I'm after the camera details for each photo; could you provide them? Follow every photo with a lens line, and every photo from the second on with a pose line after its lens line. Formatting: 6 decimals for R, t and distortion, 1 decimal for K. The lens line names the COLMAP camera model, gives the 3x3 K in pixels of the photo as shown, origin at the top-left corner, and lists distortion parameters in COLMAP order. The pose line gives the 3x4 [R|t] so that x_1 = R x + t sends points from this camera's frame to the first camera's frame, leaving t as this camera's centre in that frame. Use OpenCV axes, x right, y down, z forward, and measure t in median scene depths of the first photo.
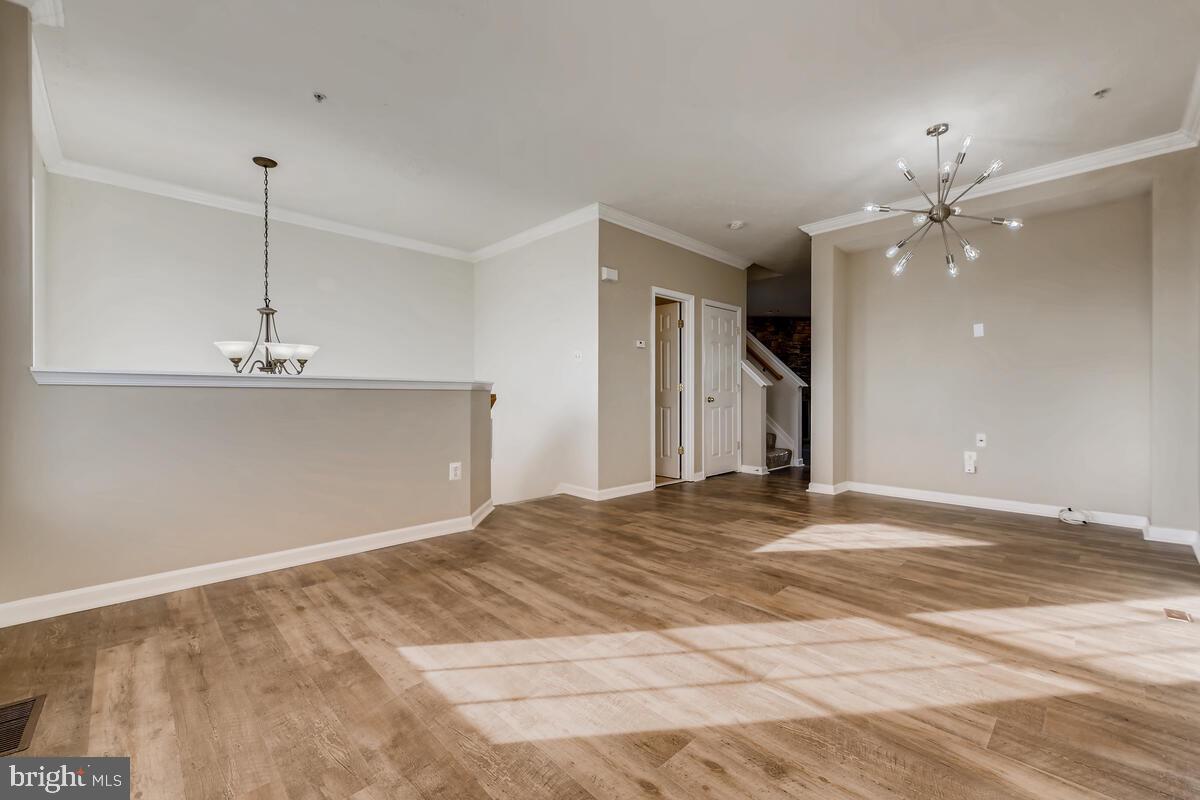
lens RADIAL K [[490.9, 0, 610.1], [0, 490.9, 395.5], [0, 0, 1]] dist [0.015201, -0.006135]
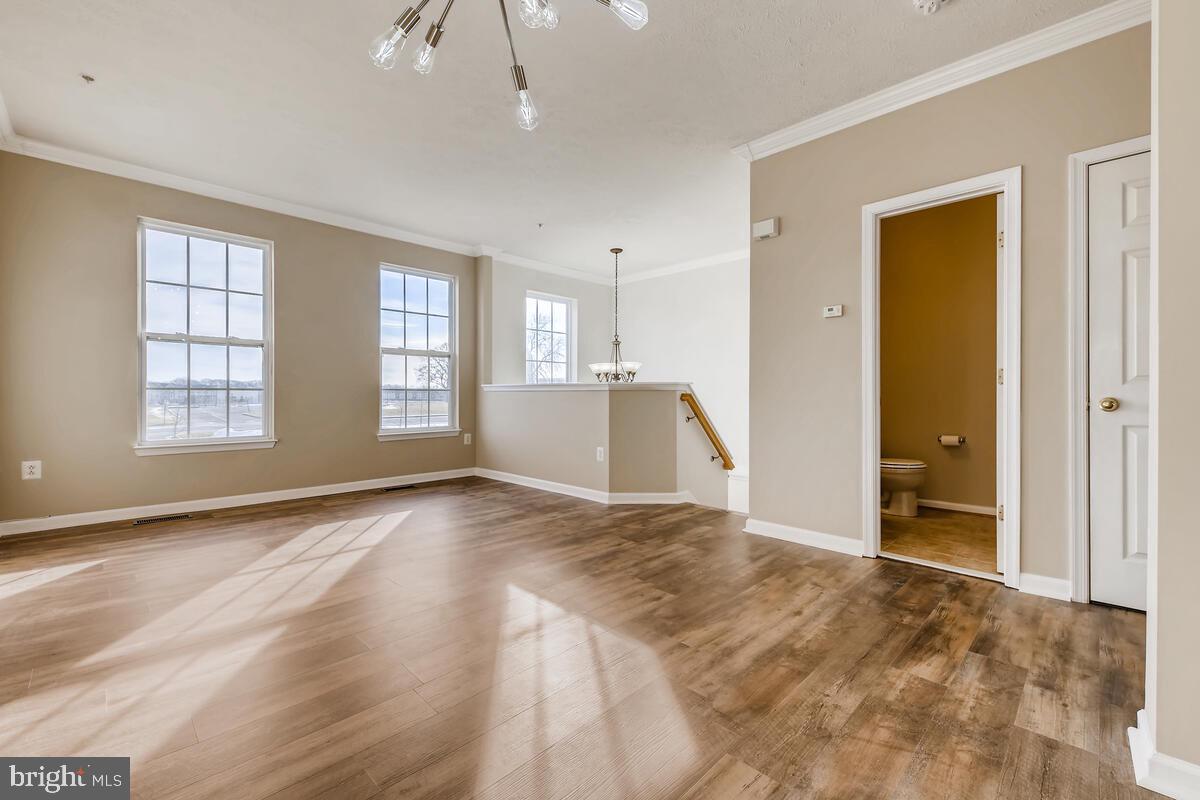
lens RADIAL K [[499.7, 0, 609.8], [0, 499.7, 397.0], [0, 0, 1]] dist [-0.003206, -0.000414]
pose [[0.016914, -0.000459, -0.999857, 1.133765], [-0.002082, 0.999998, -0.000494, 0.007622], [0.999855, 0.002090, 0.016913, 1.162321]]
